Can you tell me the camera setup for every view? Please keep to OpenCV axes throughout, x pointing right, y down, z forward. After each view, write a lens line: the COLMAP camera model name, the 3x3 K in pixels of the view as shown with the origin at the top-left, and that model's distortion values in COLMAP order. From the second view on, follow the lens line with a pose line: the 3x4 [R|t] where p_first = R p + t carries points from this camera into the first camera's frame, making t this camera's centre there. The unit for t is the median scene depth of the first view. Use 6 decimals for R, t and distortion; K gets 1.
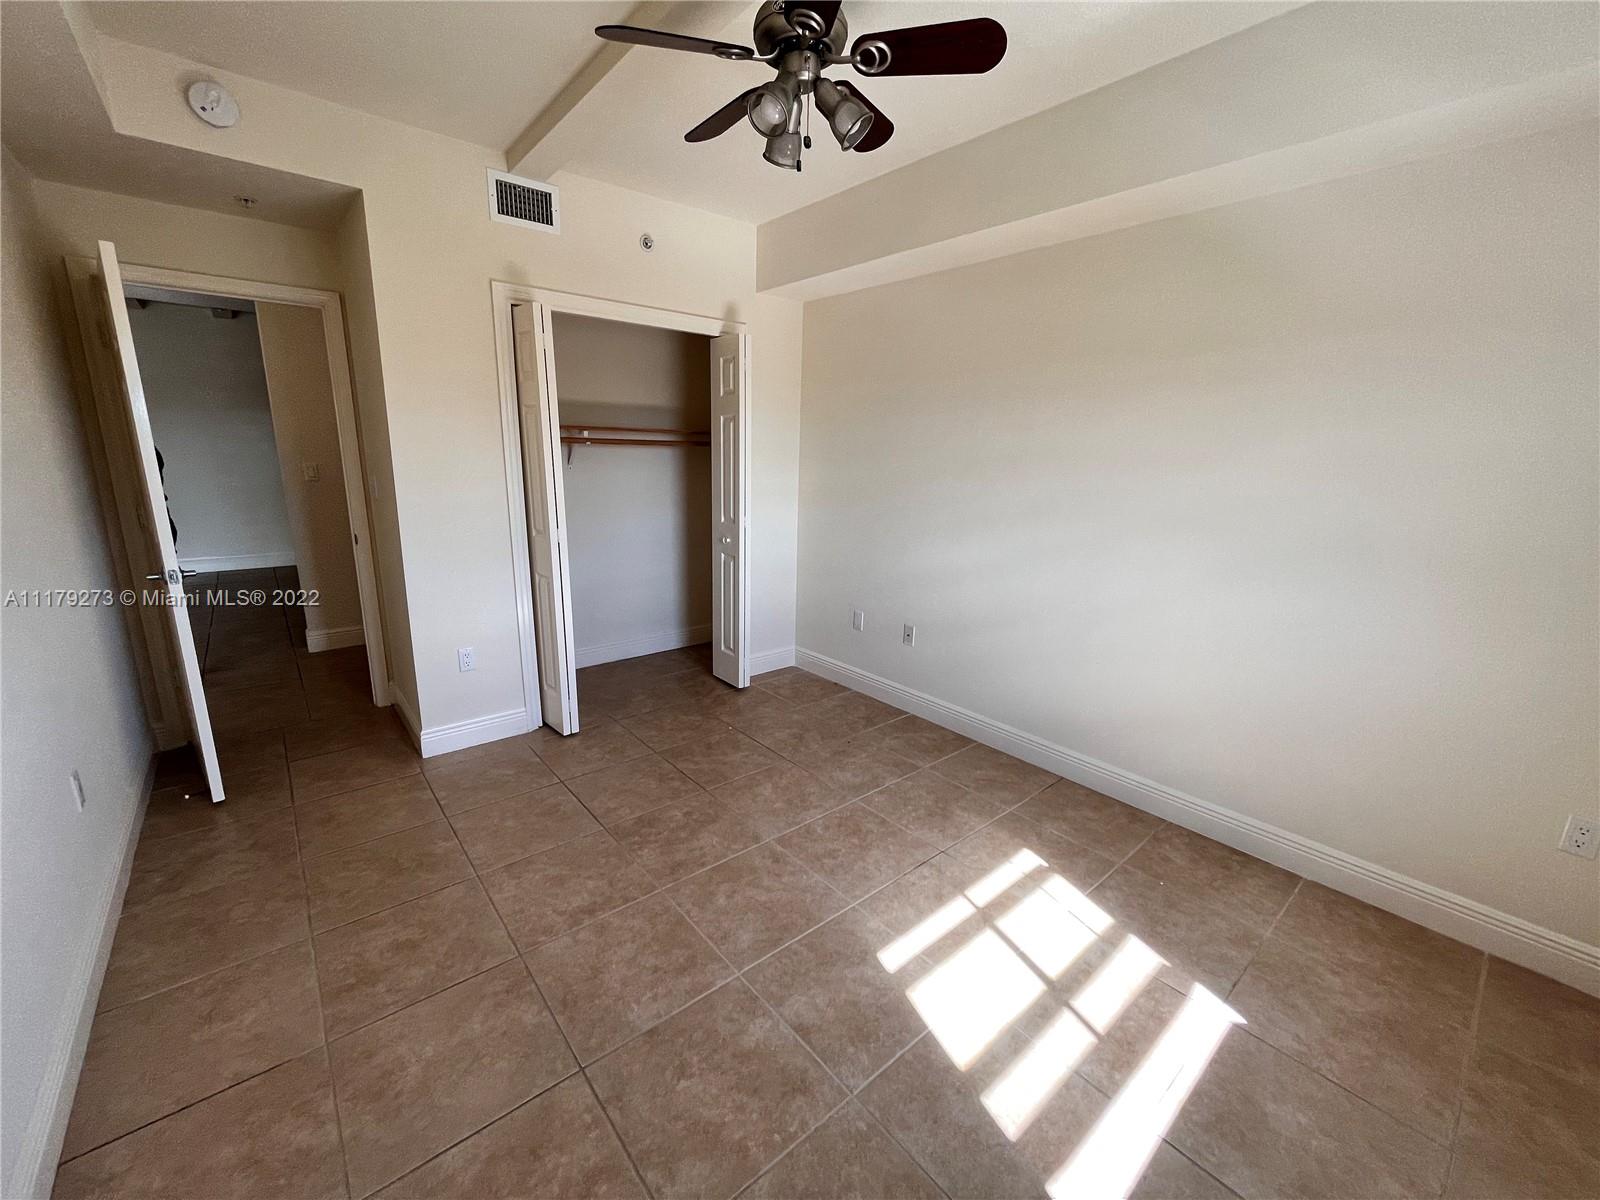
lens RADIAL K [[647.0, 0, 805.2], [0, 647.0, 600.0], [0, 0, 1]] dist [0.010279, 0.000513]
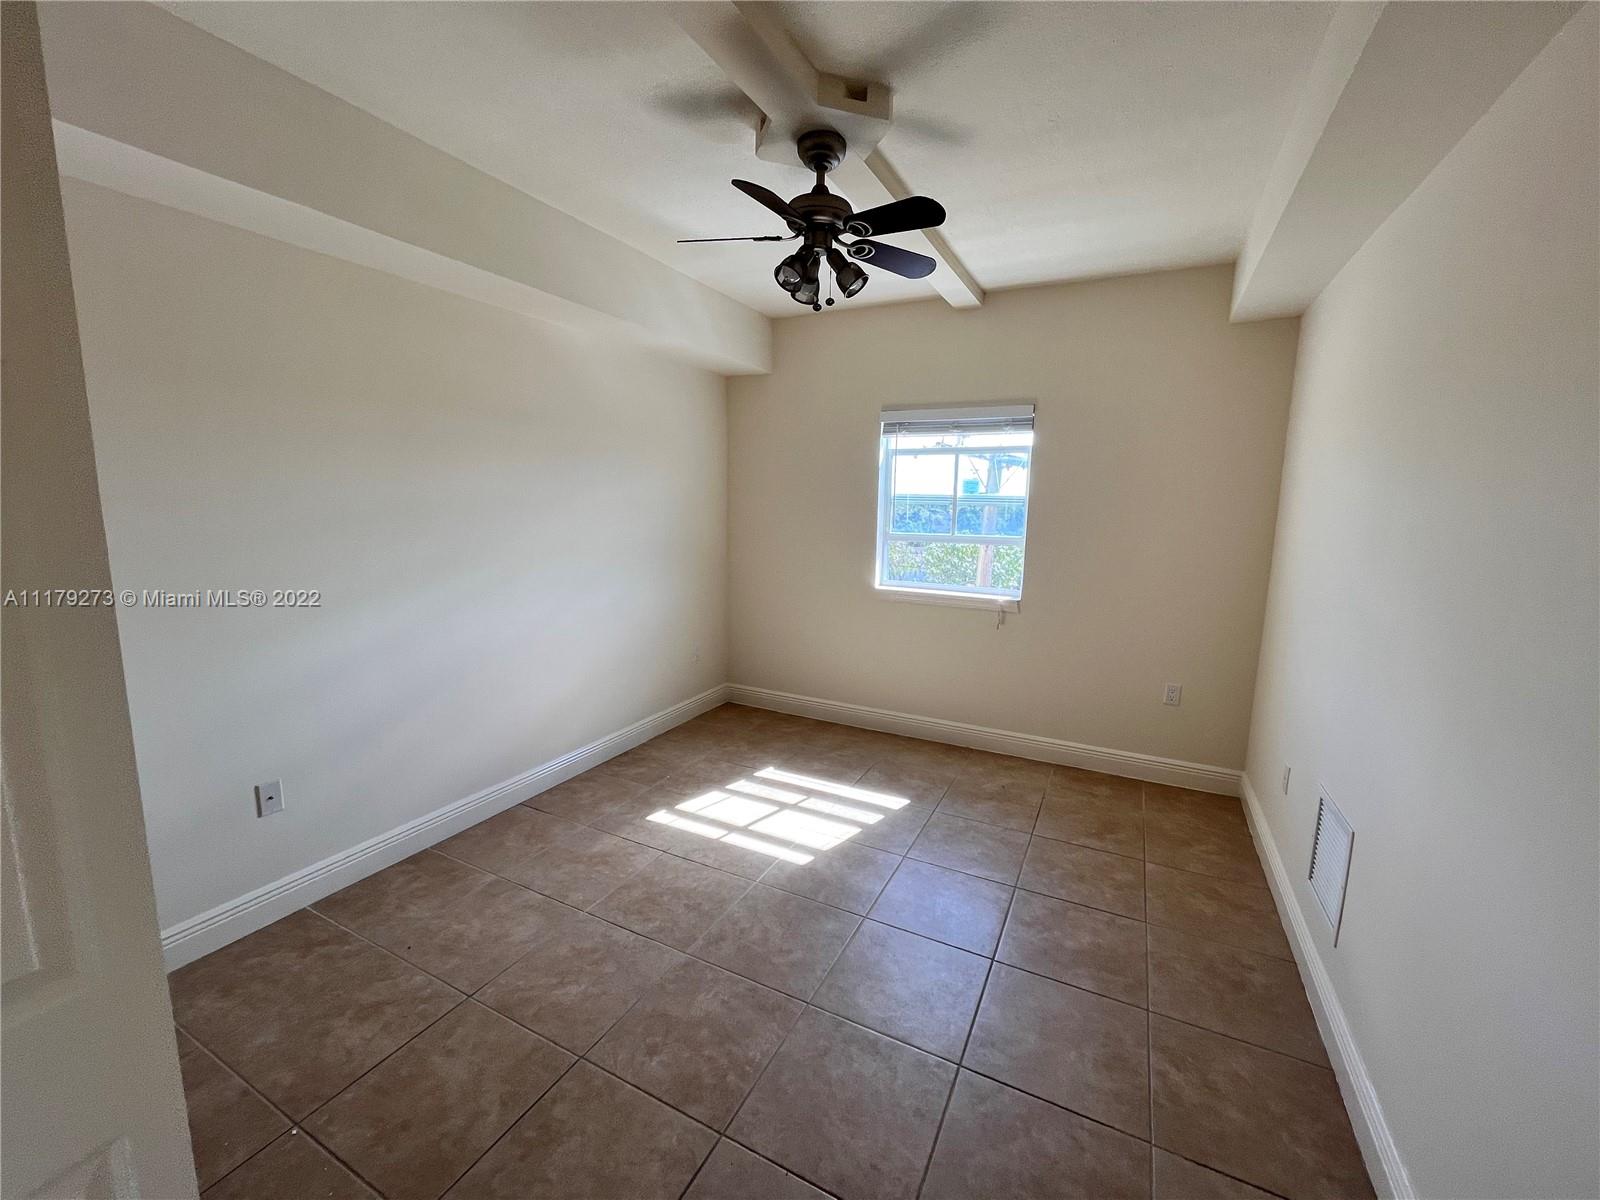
lens RADIAL K [[647.0, 0, 804.5], [0, 647.0, 596.1], [0, 0, 1]] dist [0.010279, 0.000513]
pose [[-0.380061, -0.170640, 0.909085, -0.871905], [0.189004, 0.947771, 0.256919, -0.295127], [-0.905445, 0.269466, -0.327959, 1.066563]]
